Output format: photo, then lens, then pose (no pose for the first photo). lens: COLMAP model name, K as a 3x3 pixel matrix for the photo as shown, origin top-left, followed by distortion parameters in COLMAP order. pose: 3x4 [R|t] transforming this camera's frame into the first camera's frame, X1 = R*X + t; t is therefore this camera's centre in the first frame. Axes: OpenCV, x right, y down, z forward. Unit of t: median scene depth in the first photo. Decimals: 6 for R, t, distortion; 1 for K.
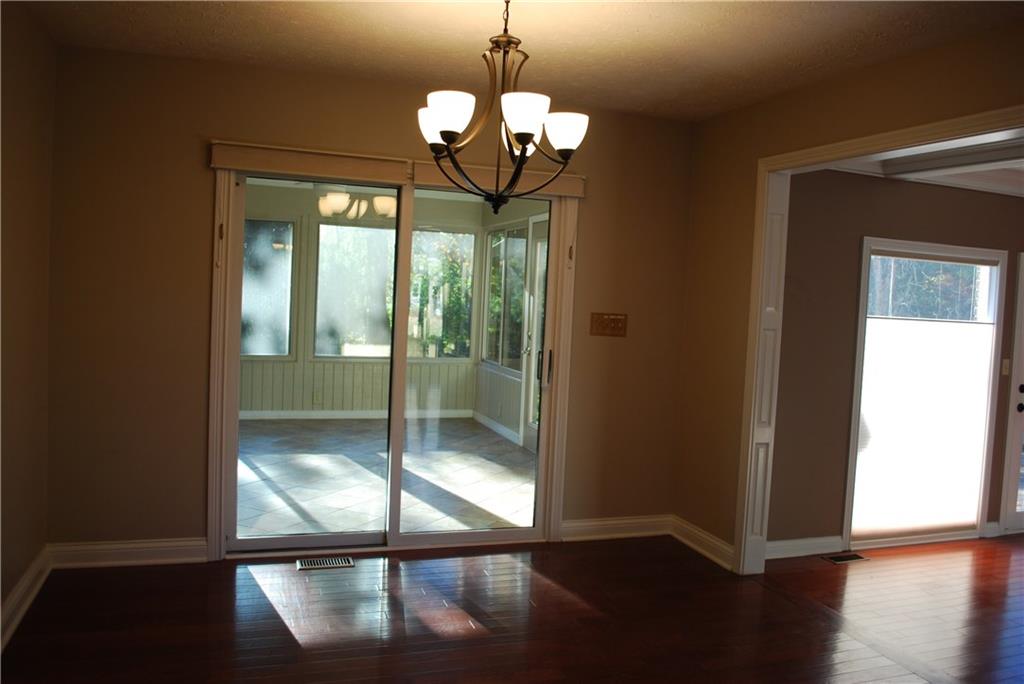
lens RADIAL K [[812.8, 0, 512.0], [0, 812.8, 342.0], [0, 0, 1]] dist [-0.076830, 0.001311]
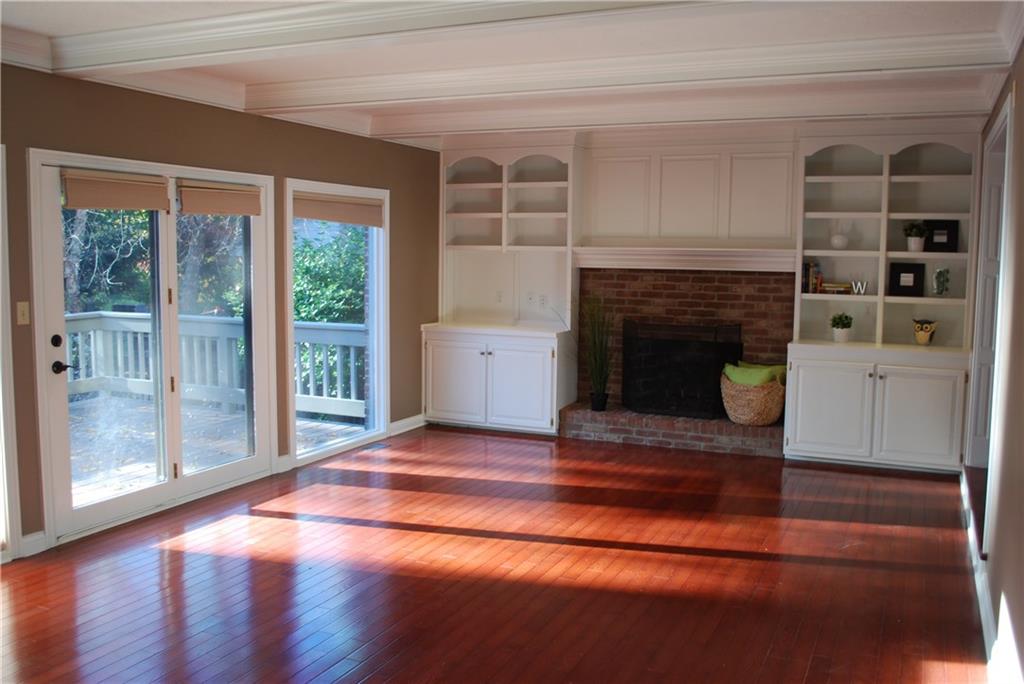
lens RADIAL K [[915.3, 0, 512.0], [0, 915.3, 342.0], [0, 0, 1]] dist [-0.012929, -0.003357]
pose [[0.692988, -0.109584, 0.712572, 0.392983], [0.062310, 0.993786, 0.092233, 0.011452], [-0.718251, -0.019516, 0.695510, 0.144973]]
